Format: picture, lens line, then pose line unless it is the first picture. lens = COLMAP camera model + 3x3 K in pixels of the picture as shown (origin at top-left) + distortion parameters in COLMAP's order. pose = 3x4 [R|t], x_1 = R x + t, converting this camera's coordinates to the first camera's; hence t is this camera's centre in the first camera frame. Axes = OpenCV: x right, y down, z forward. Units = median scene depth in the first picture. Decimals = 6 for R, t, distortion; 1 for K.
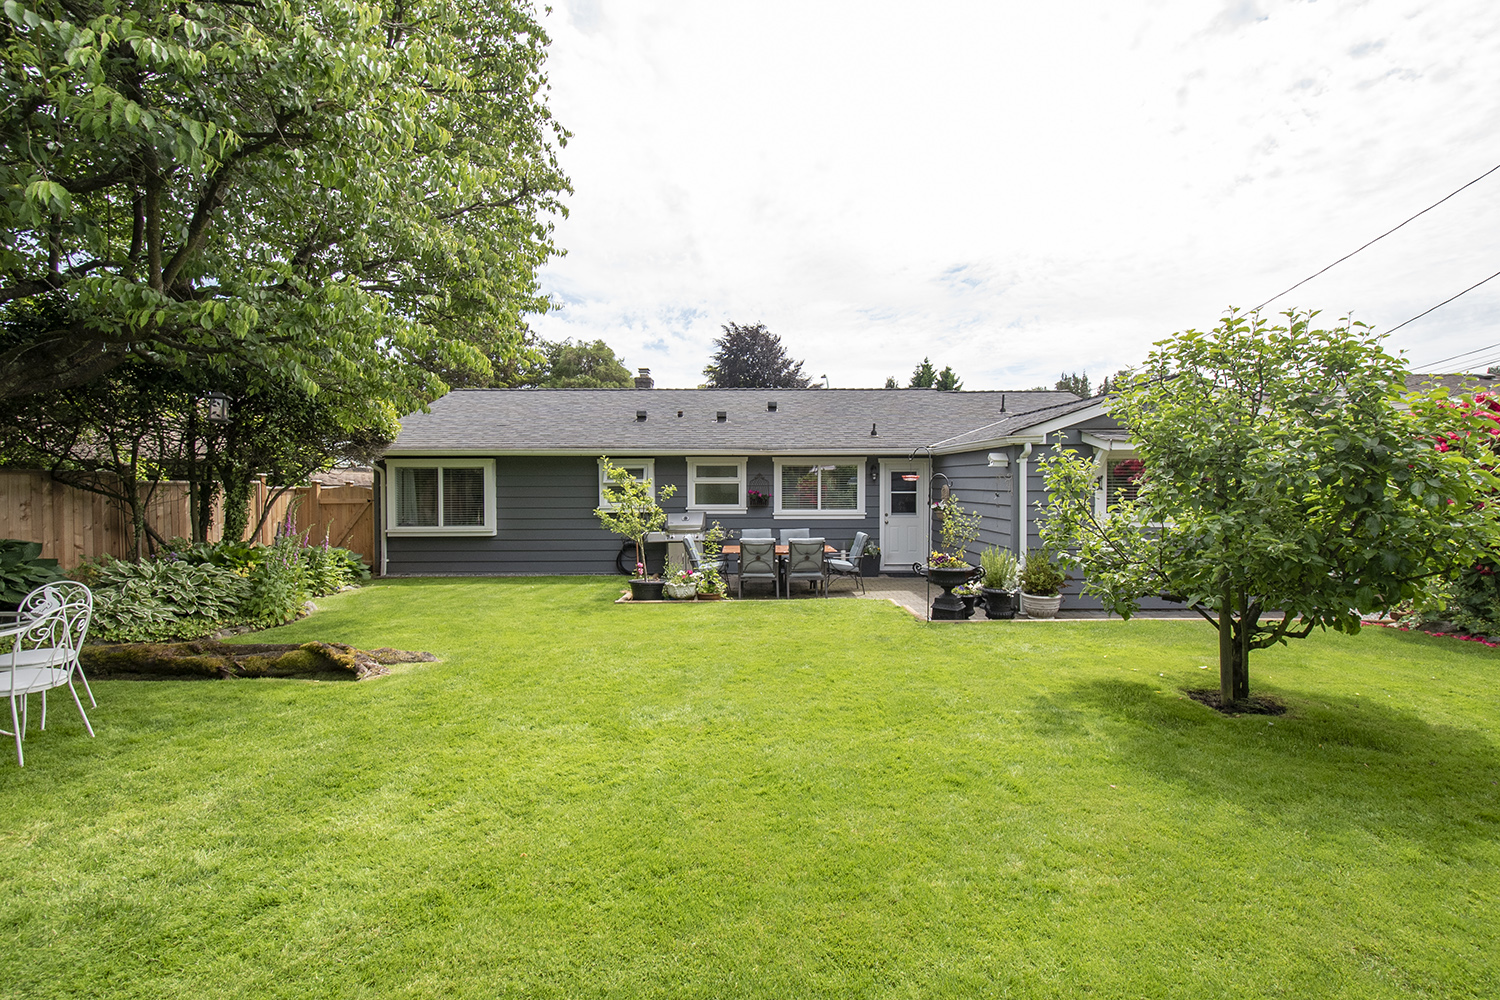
lens RADIAL K [[649.7, 0, 757.2], [0, 649.7, 497.5], [0, 0, 1]] dist [0.019412, -0.008300]
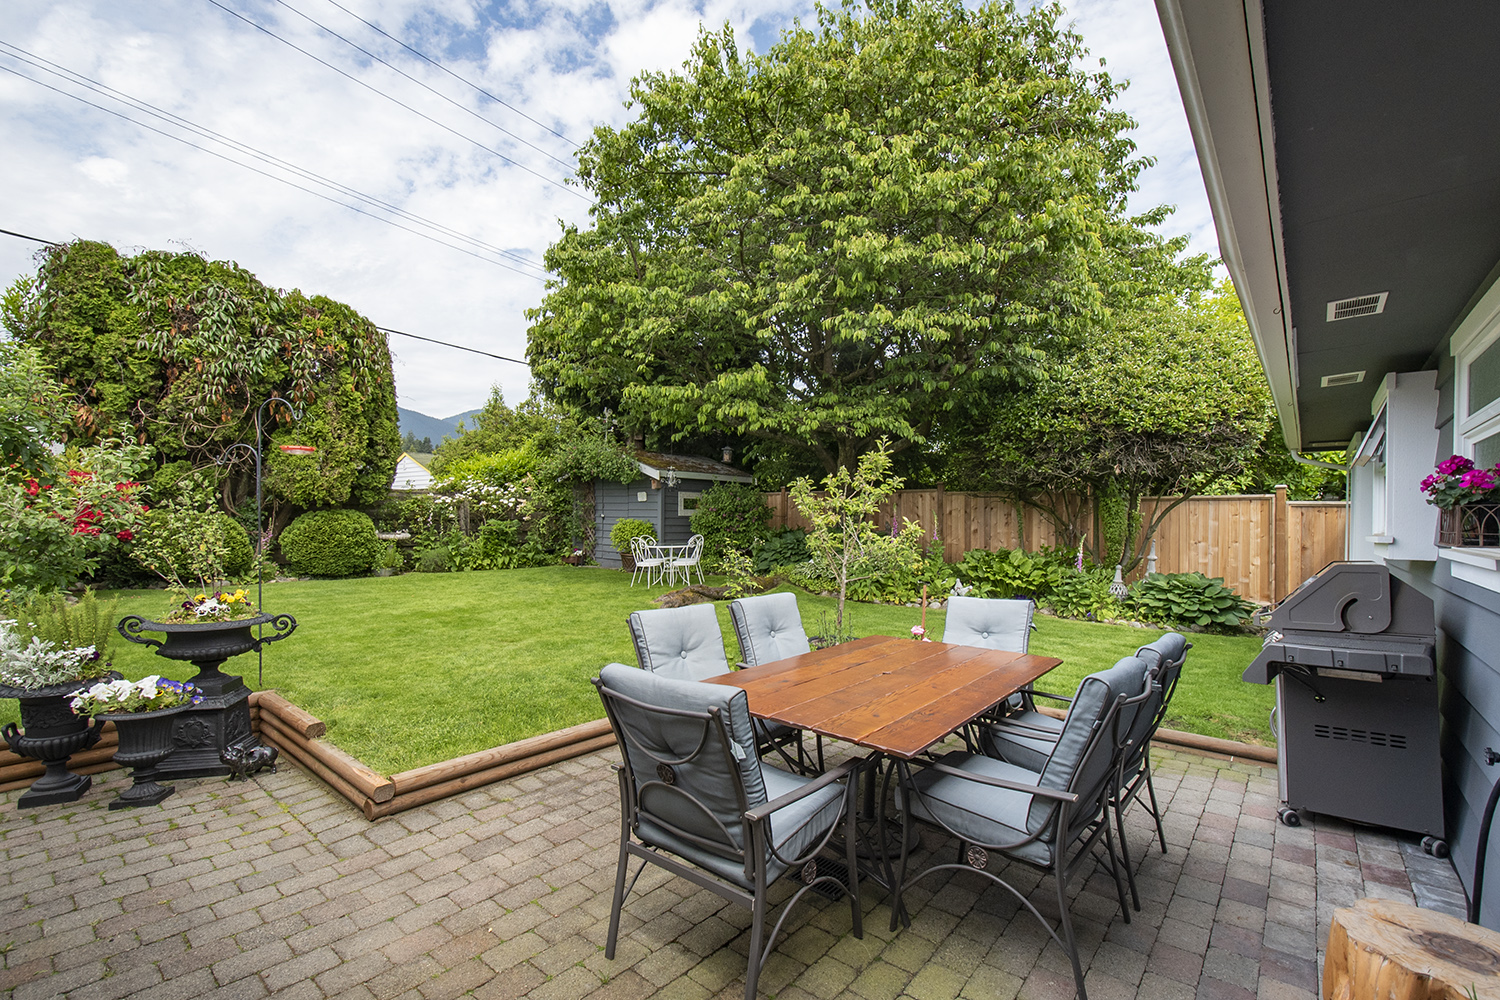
lens RADIAL K [[657.8, 0, 757.6], [0, 657.8, 519.7], [0, 0, 1]] dist [0.018245, -0.008315]
pose [[-0.642137, -0.003131, -0.766583, 0.320712], [-0.025054, 0.999543, 0.016904, 0.009026], [0.766180, 0.030060, -0.641922, 1.281374]]
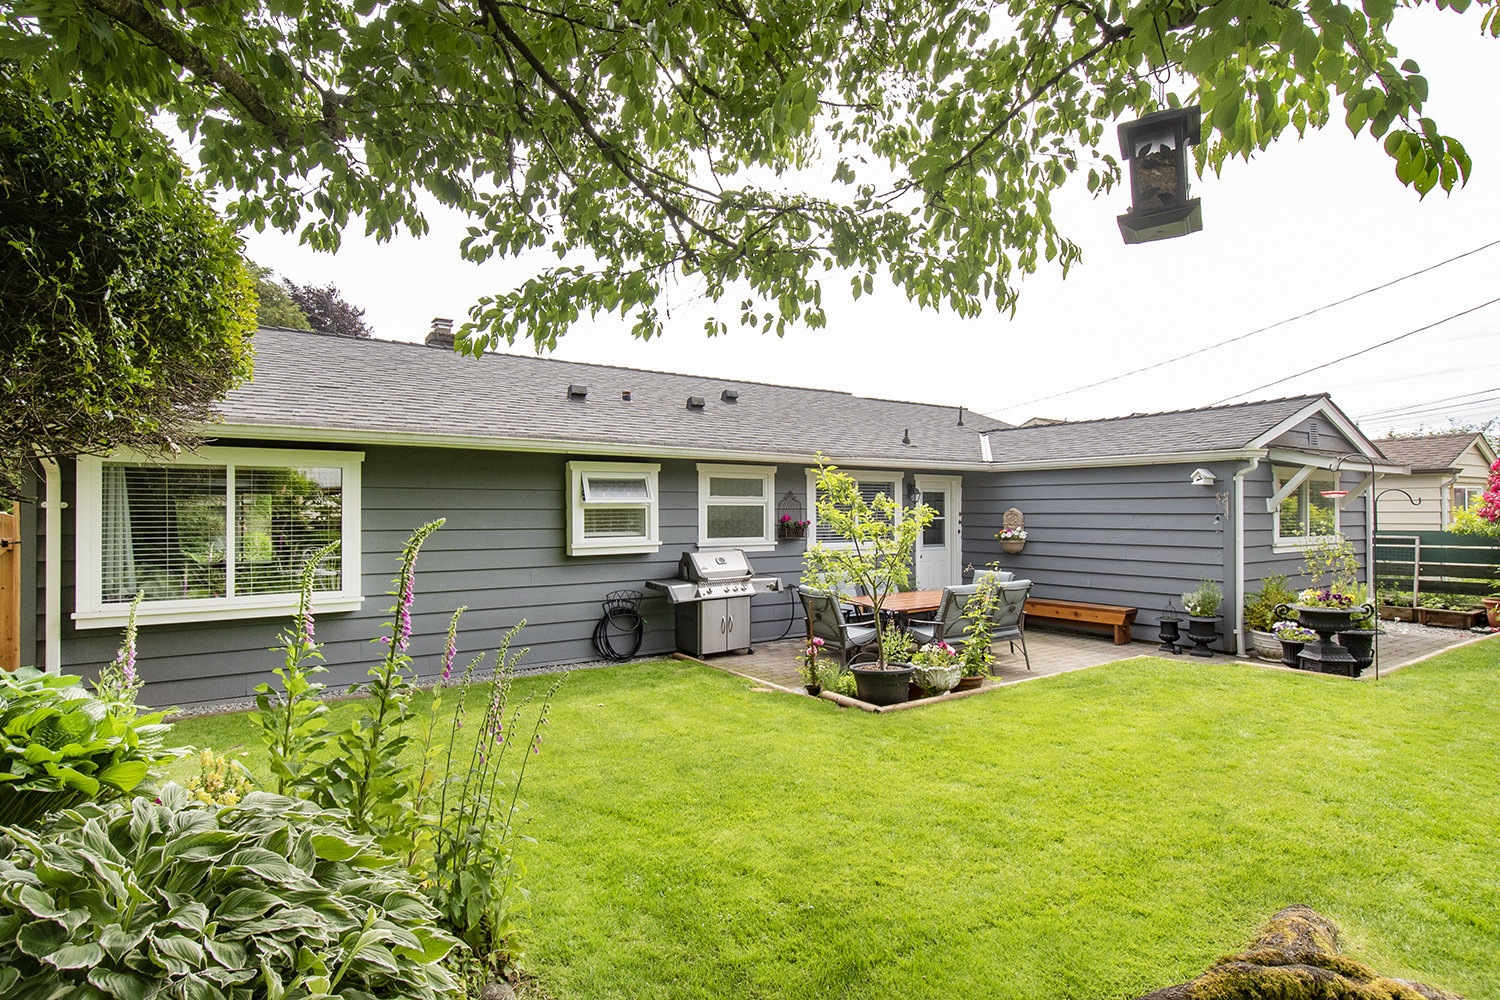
lens RADIAL K [[757.7, 0, 750.0], [0, 757.7, 500.0], [0, 0, 1]] dist [0.014228, -0.000057]
pose [[0.832341, 0.009879, 0.554175, -0.628277], [0.010954, 0.999353, -0.034267, -0.000580], [-0.554155, 0.034592, 0.831694, 0.477822]]
